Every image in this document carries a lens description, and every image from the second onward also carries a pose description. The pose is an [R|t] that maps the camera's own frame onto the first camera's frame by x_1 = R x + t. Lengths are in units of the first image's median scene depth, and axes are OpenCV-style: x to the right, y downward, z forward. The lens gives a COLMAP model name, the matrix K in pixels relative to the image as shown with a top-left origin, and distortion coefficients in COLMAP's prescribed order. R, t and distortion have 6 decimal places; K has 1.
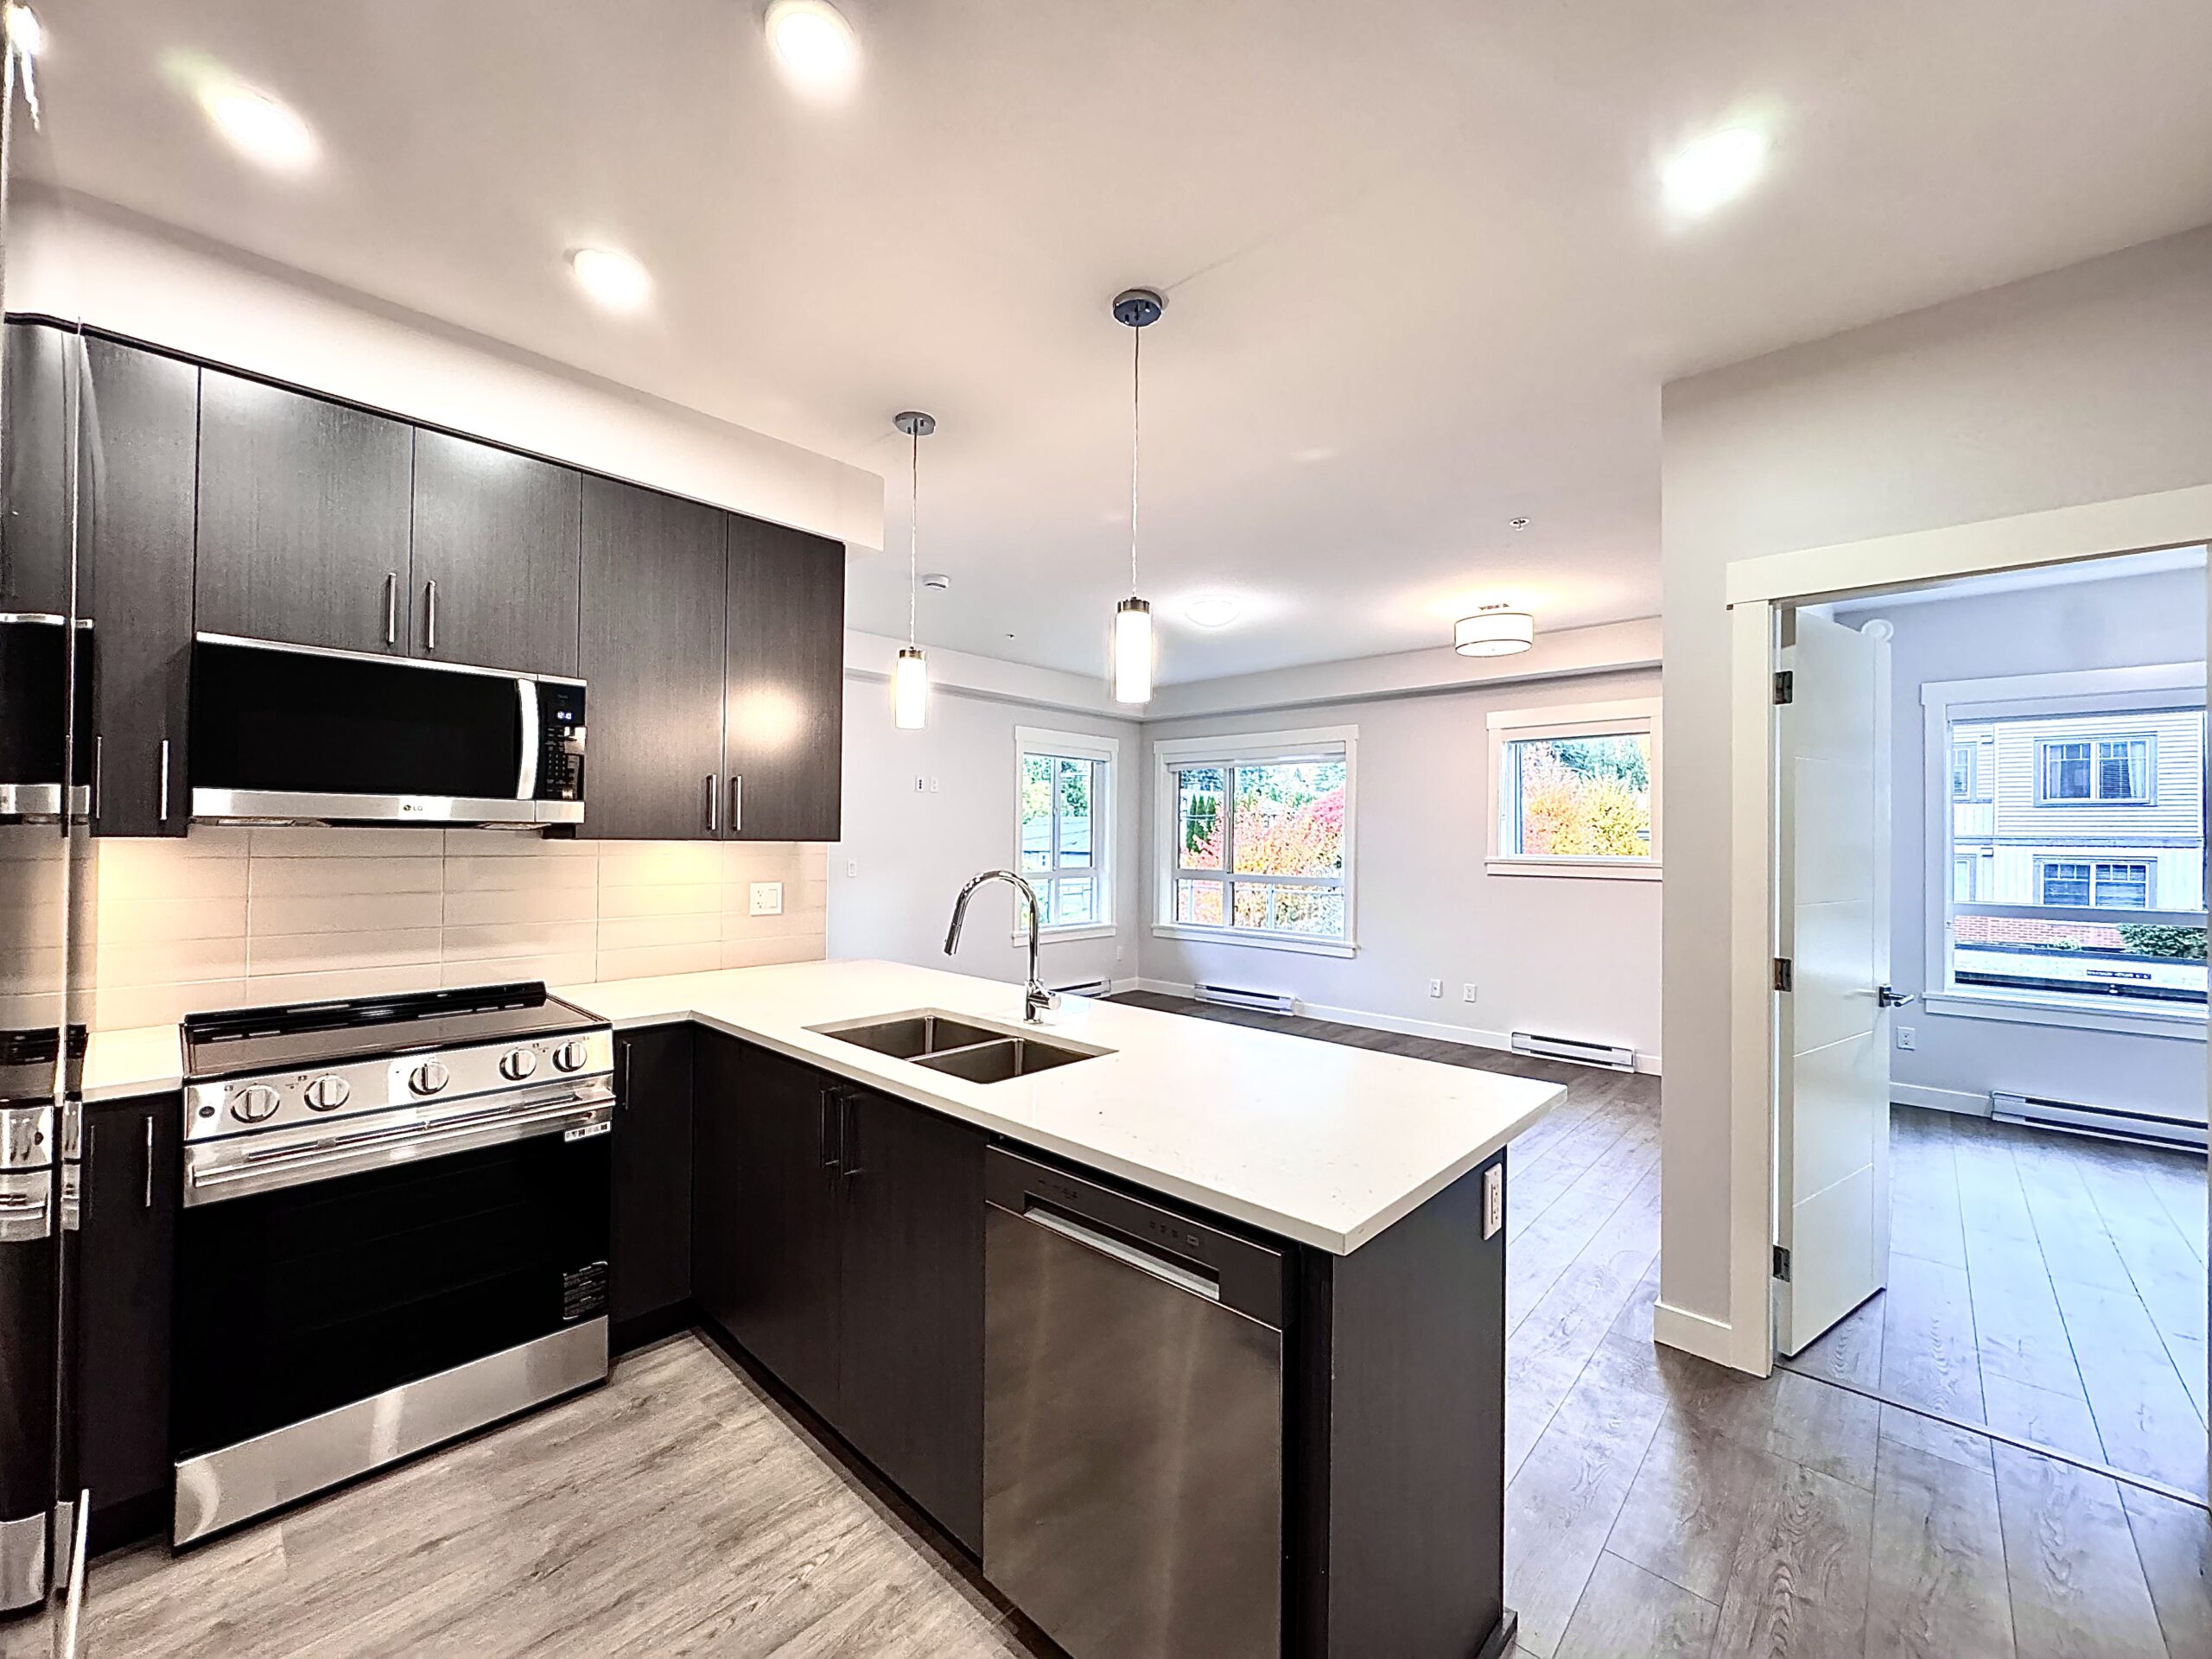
lens RADIAL K [[890.4, 0, 1088.7], [0, 890.4, 824.5], [0, 0, 1]] dist [-0.000917, -0.000646]
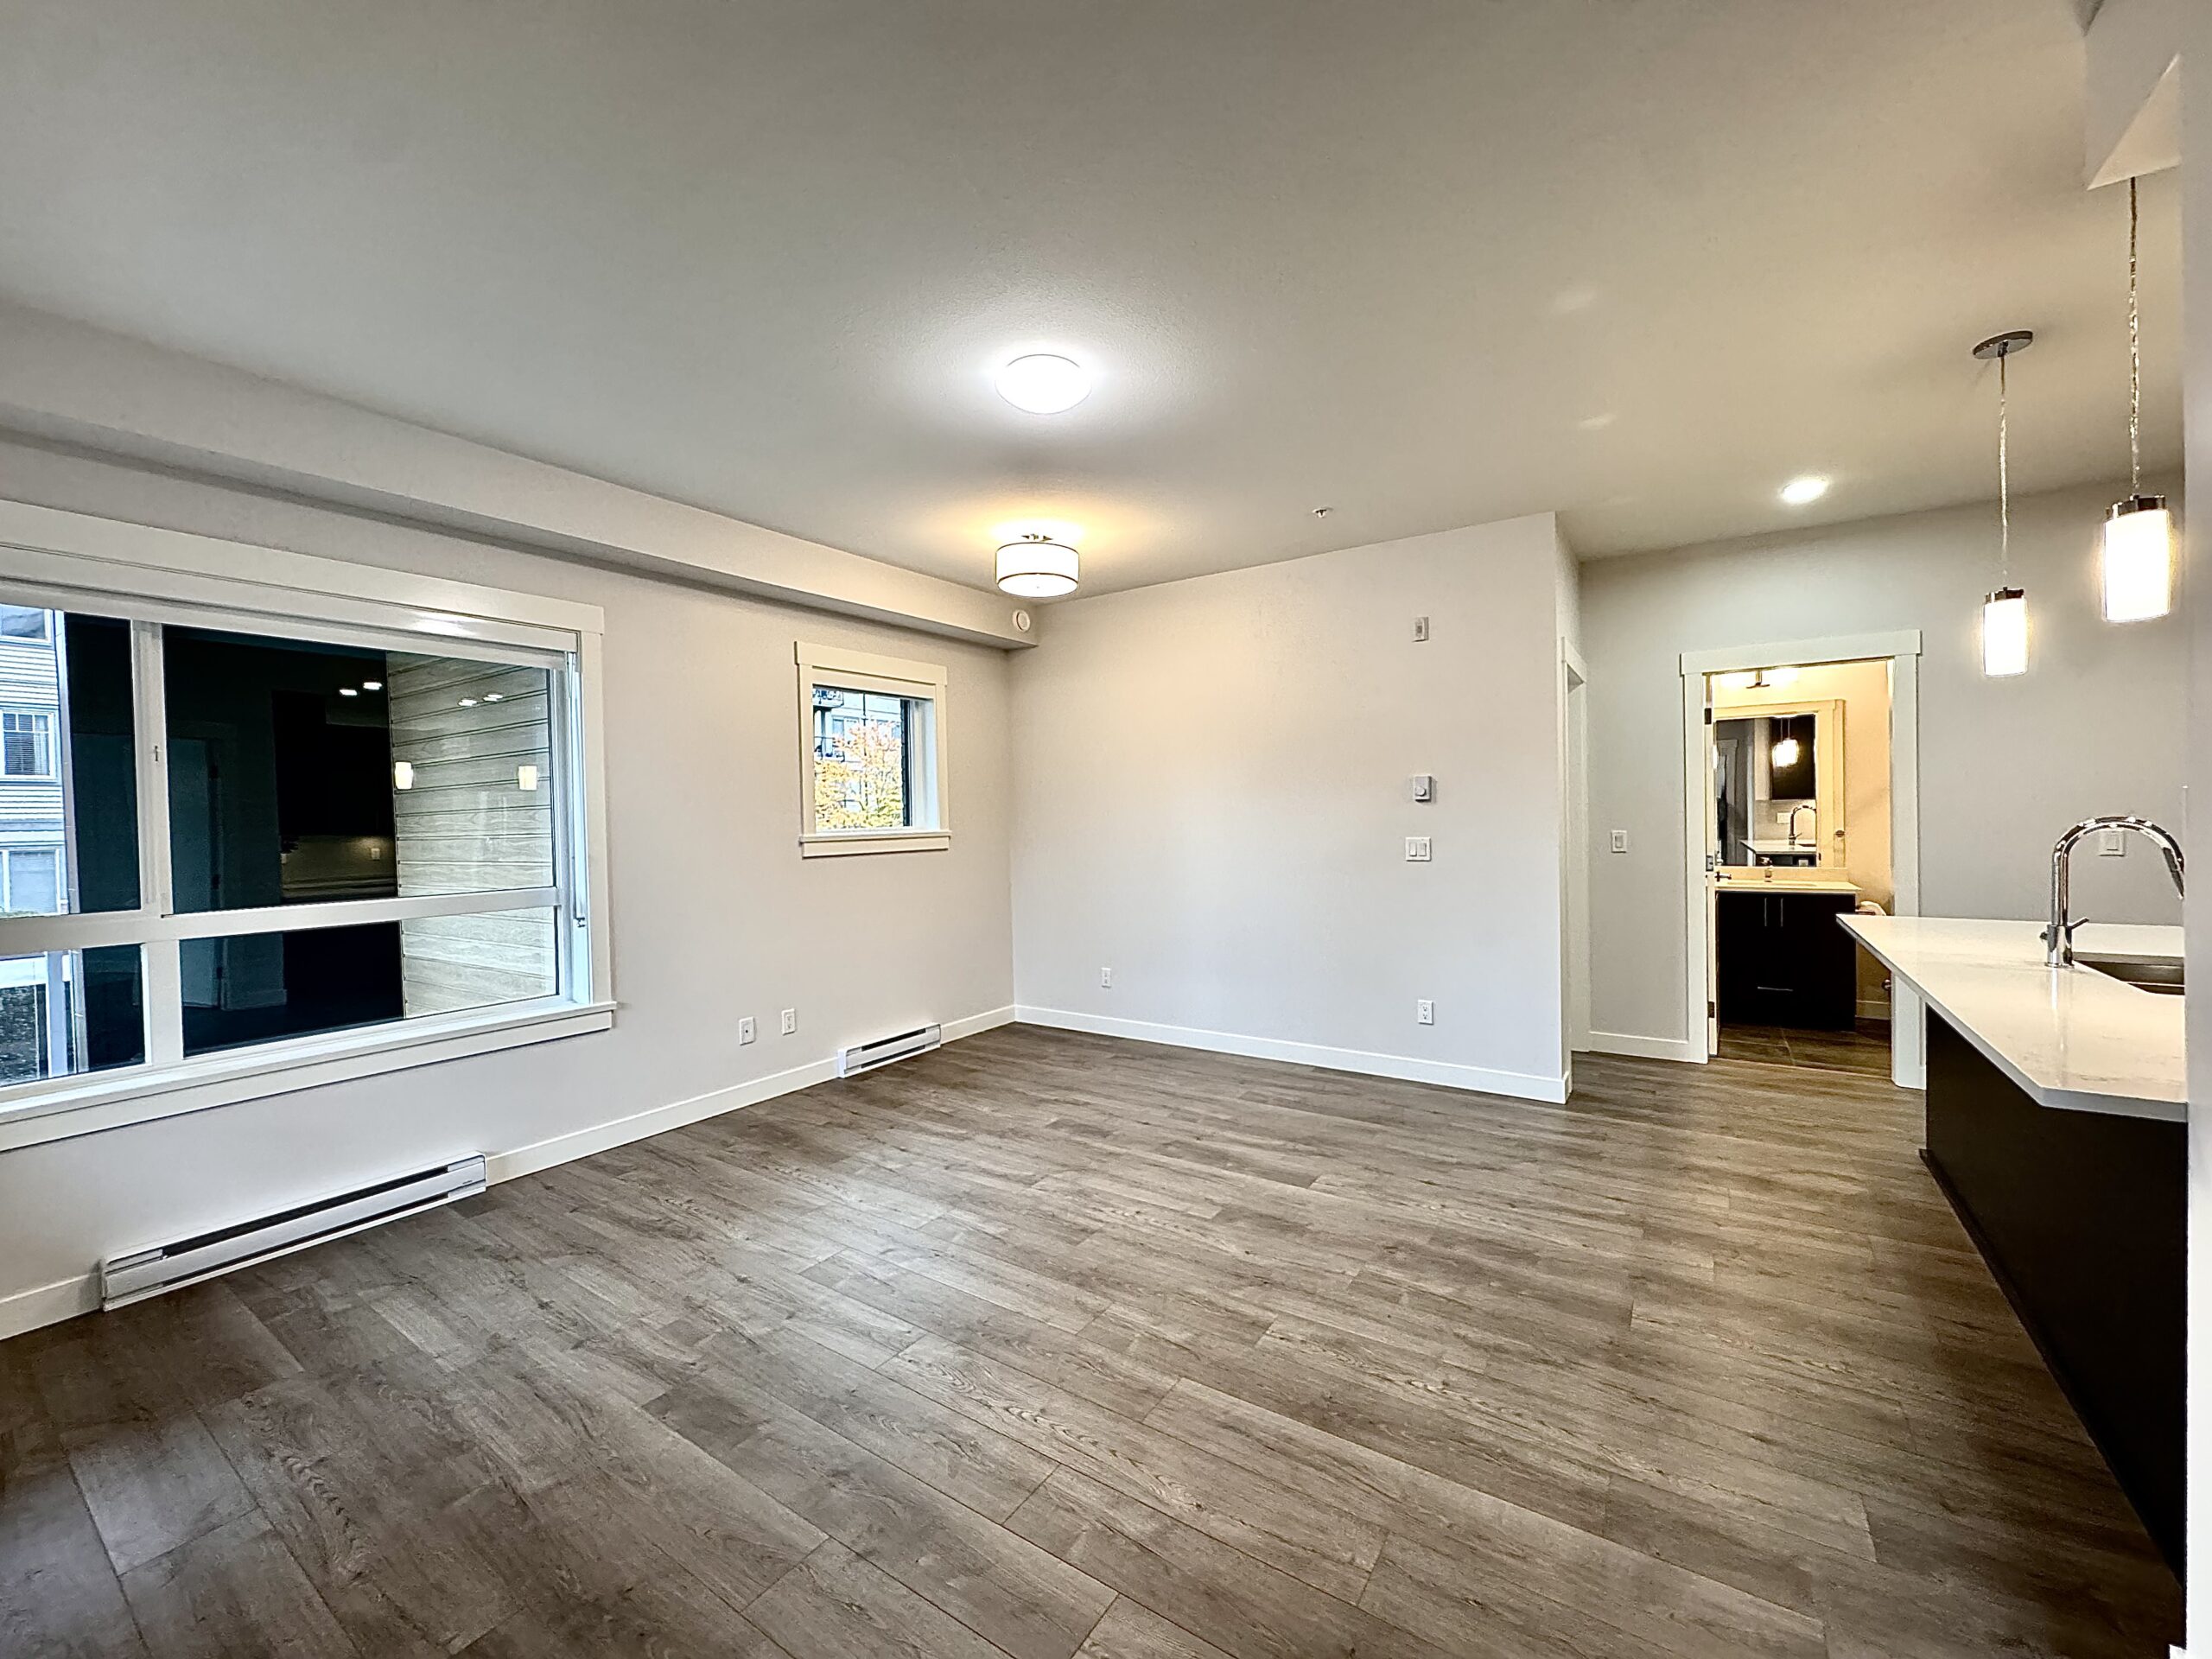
lens RADIAL K [[890.4, 0, 1115.4], [0, 890.4, 835.8], [0, 0, 1]] dist [-0.000917, -0.000646]
pose [[-0.179813, -0.033578, 0.983128, -0.263921], [-0.000165, 0.999418, 0.034104, 0.010282], [-0.983701, 0.005970, -0.179714, 0.692916]]
